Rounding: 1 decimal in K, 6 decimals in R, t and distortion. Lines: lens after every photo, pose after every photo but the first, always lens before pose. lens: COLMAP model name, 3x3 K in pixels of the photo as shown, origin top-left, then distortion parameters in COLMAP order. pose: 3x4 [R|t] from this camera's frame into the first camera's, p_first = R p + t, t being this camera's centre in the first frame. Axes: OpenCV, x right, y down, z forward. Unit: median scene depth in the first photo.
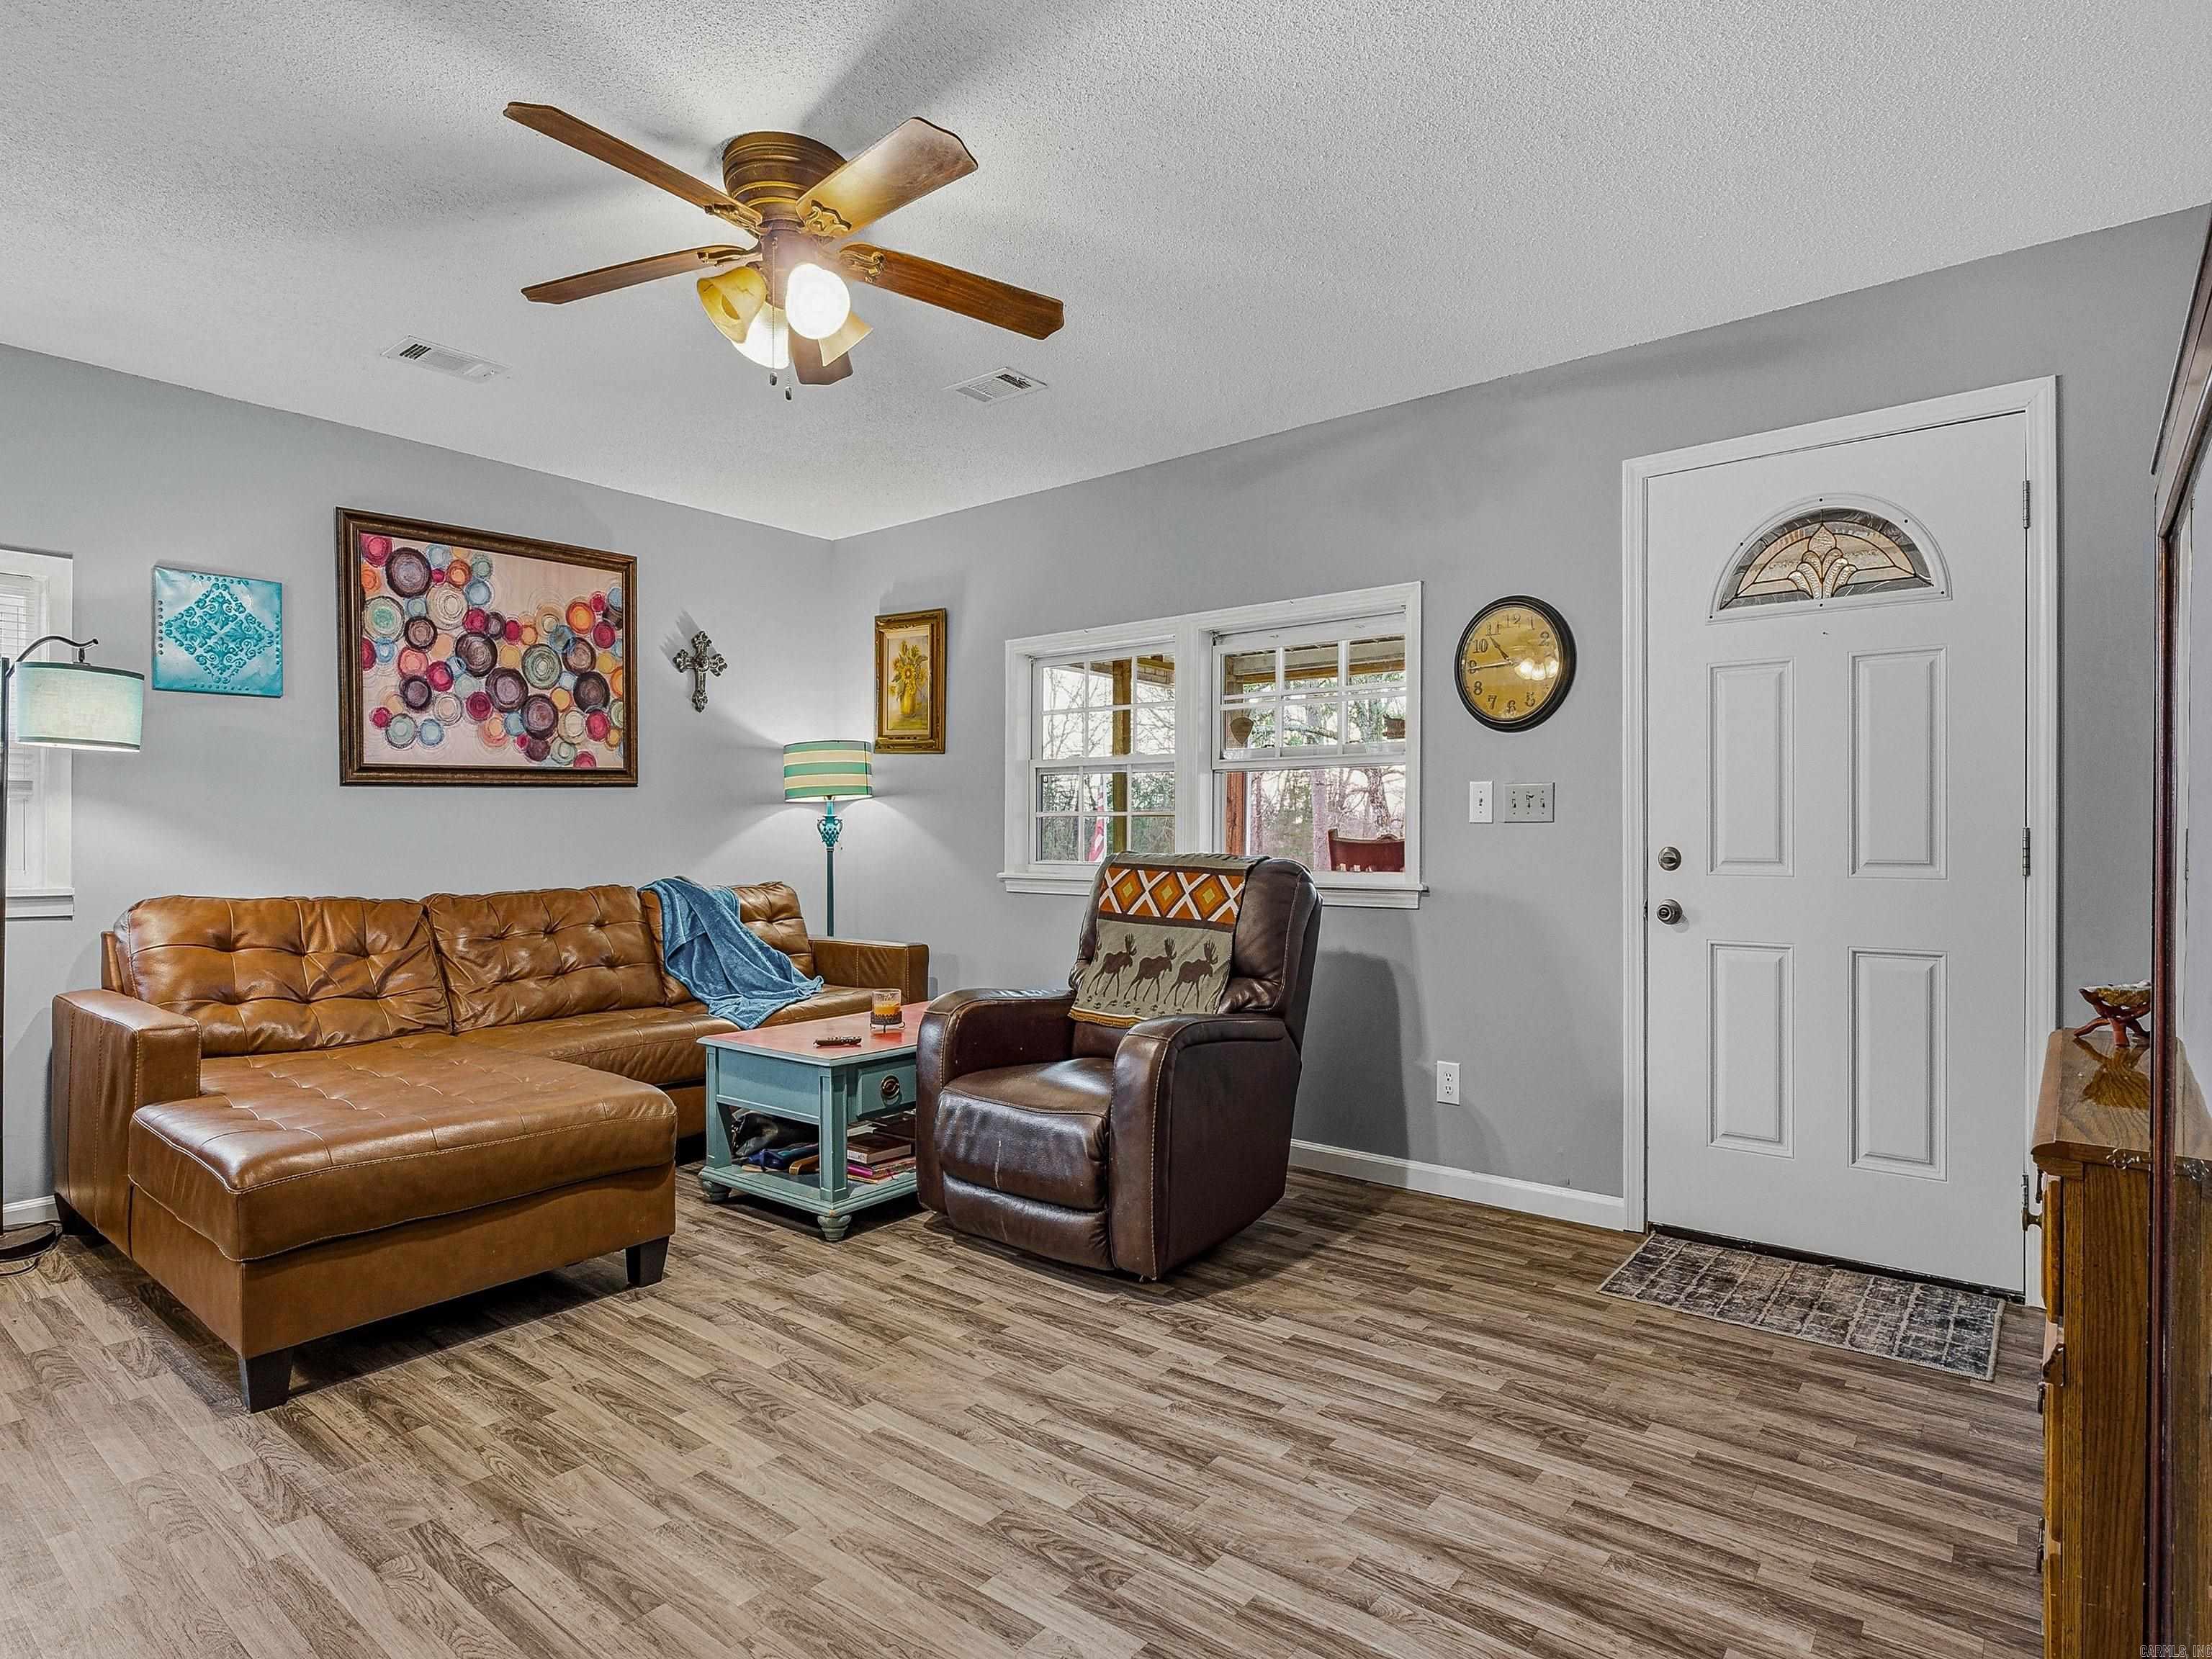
lens RADIAL K [[1175.5, 0, 1116.6], [0, 1175.5, 817.6], [0, 0, 1]] dist [0.006568, -0.004574]
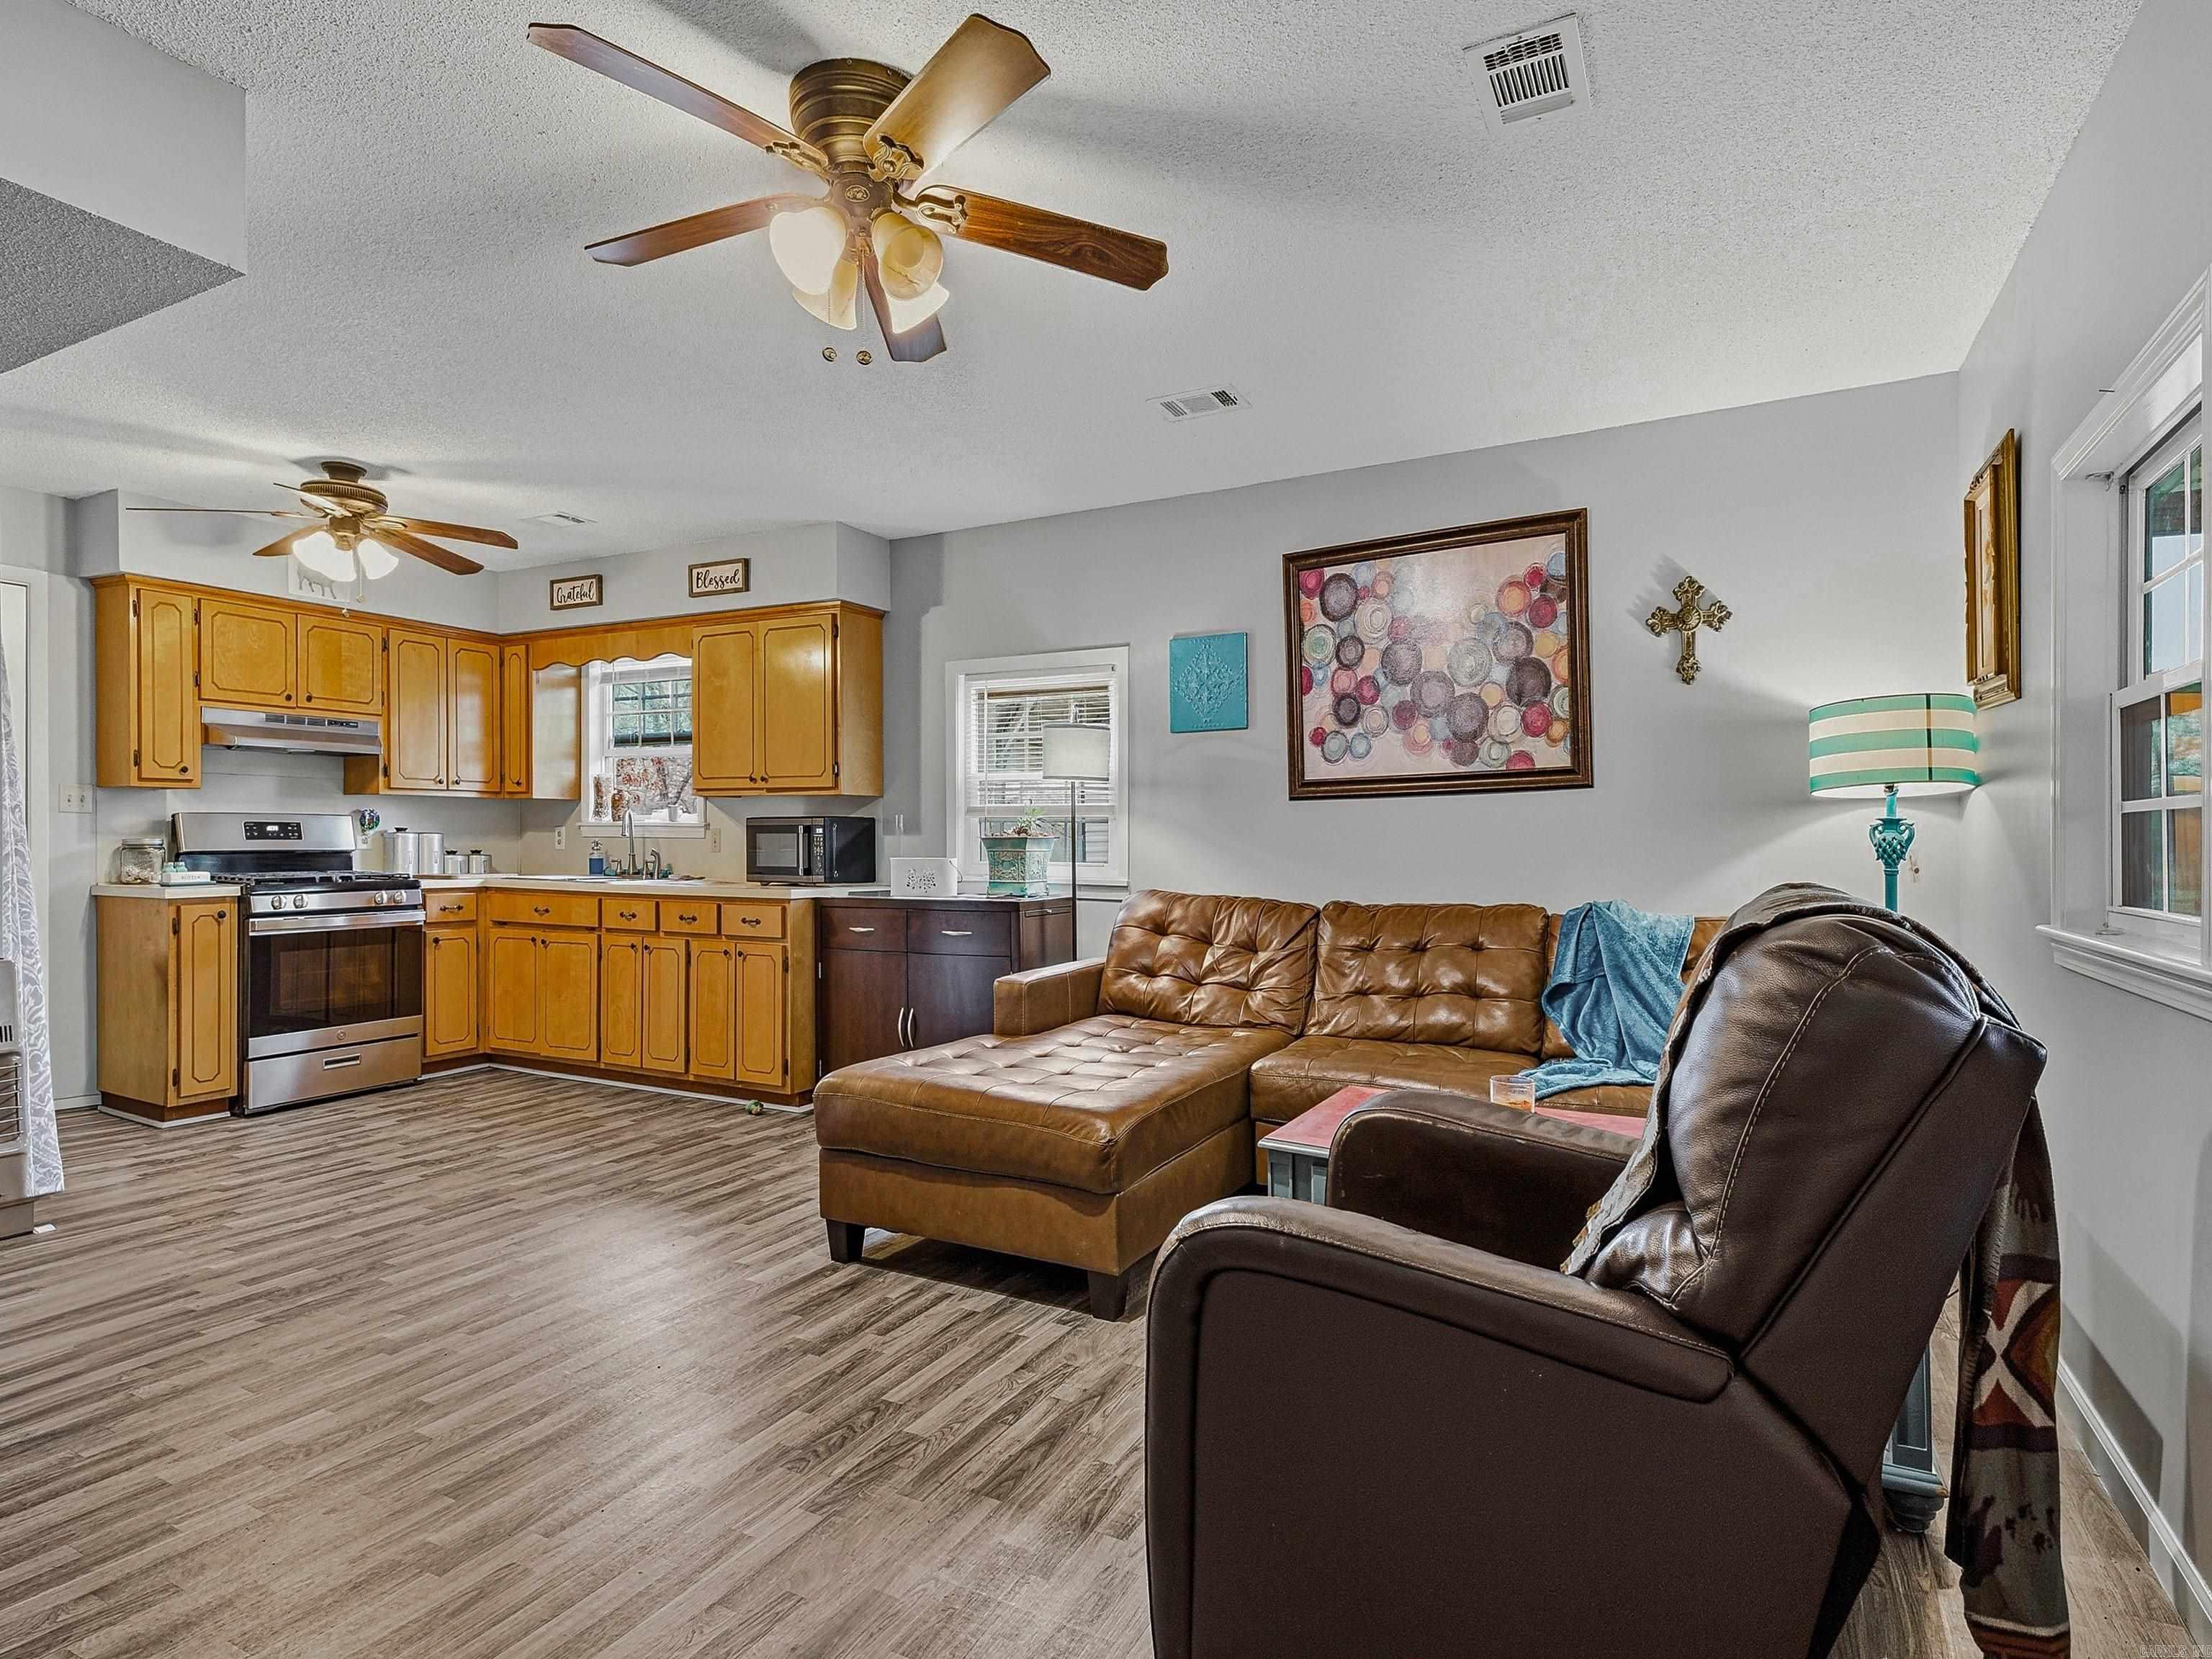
lens RADIAL K [[1151.3, 0, 1106.0], [0, 1151.3, 829.5], [0, 0, 1]] dist [0.055098, -0.000225]
pose [[0.186221, -0.006306, -0.982488, 0.391279], [0.011430, 0.999926, -0.004251, 0.003421], [0.982441, -0.010438, 0.186279, 0.613235]]
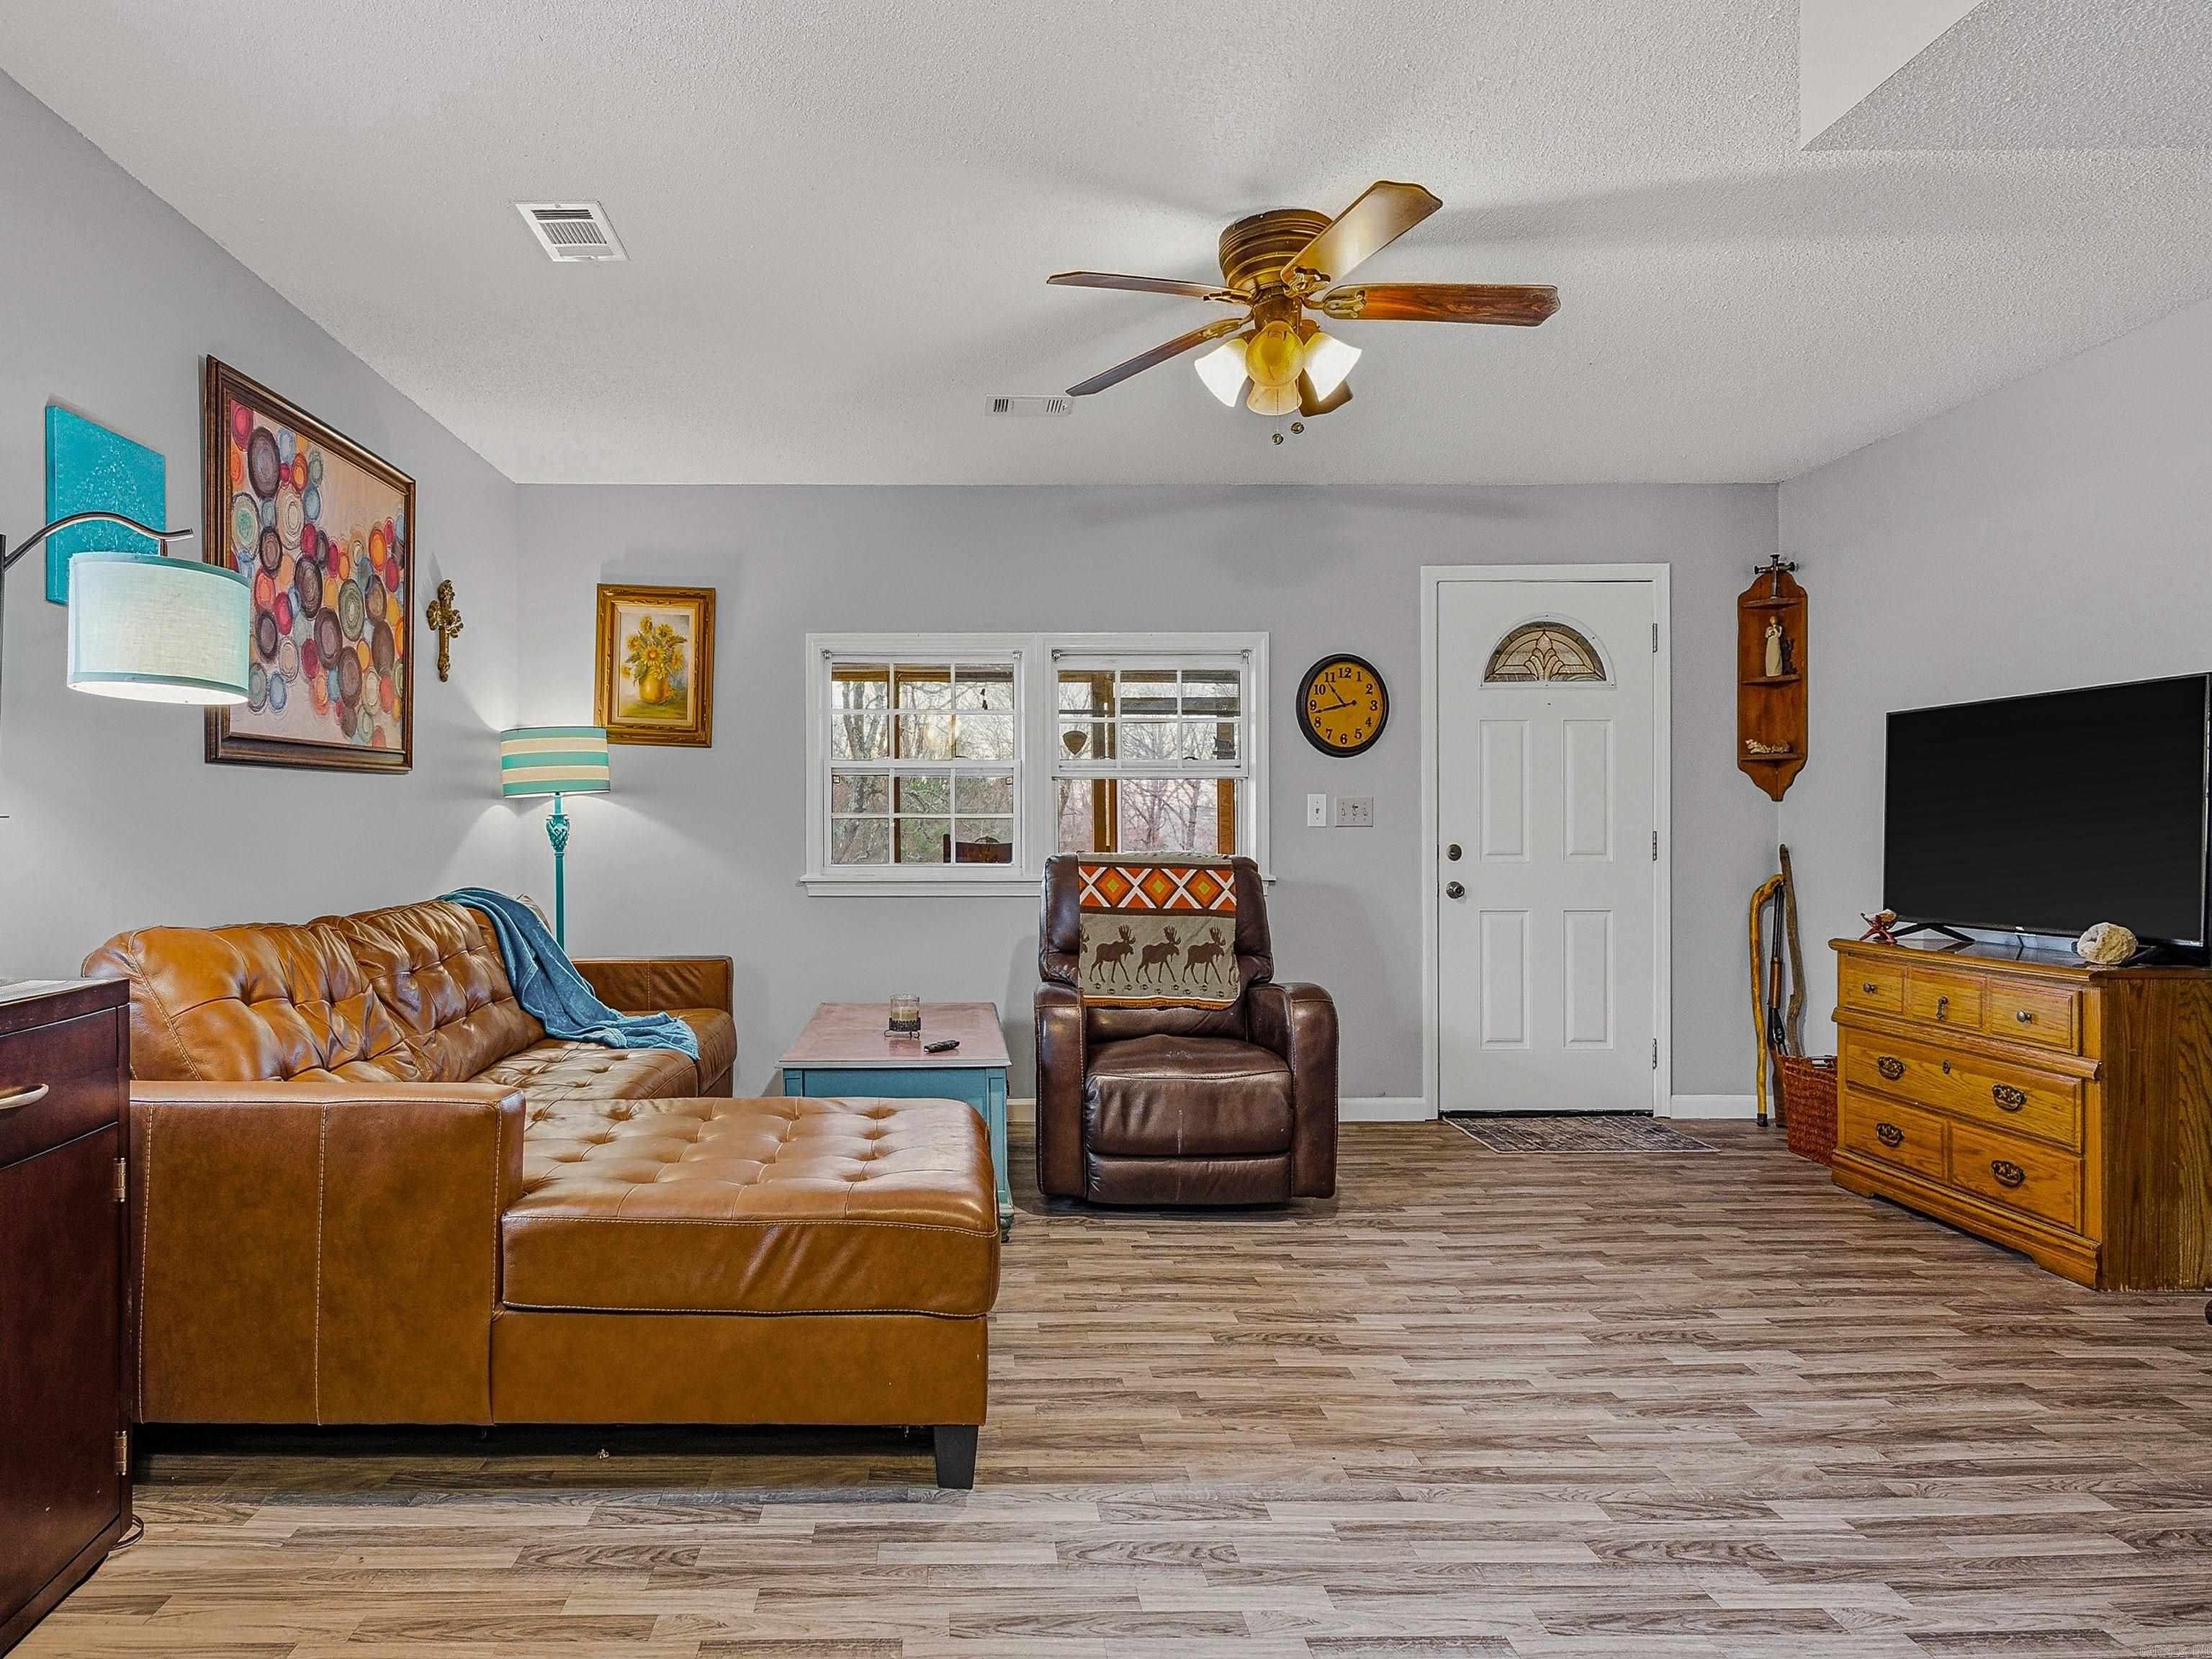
lens RADIAL K [[1245.4, 0, 936.9], [0, 1245.4, 836.9], [0, 0, 1]] dist [-0.001754, -0.002342]
pose [[0.786590, 0.001164, 0.617475, -0.762873], [-0.008161, 0.999930, 0.008511, 0.006296], [-0.617422, -0.011734, 0.786545, 0.166289]]
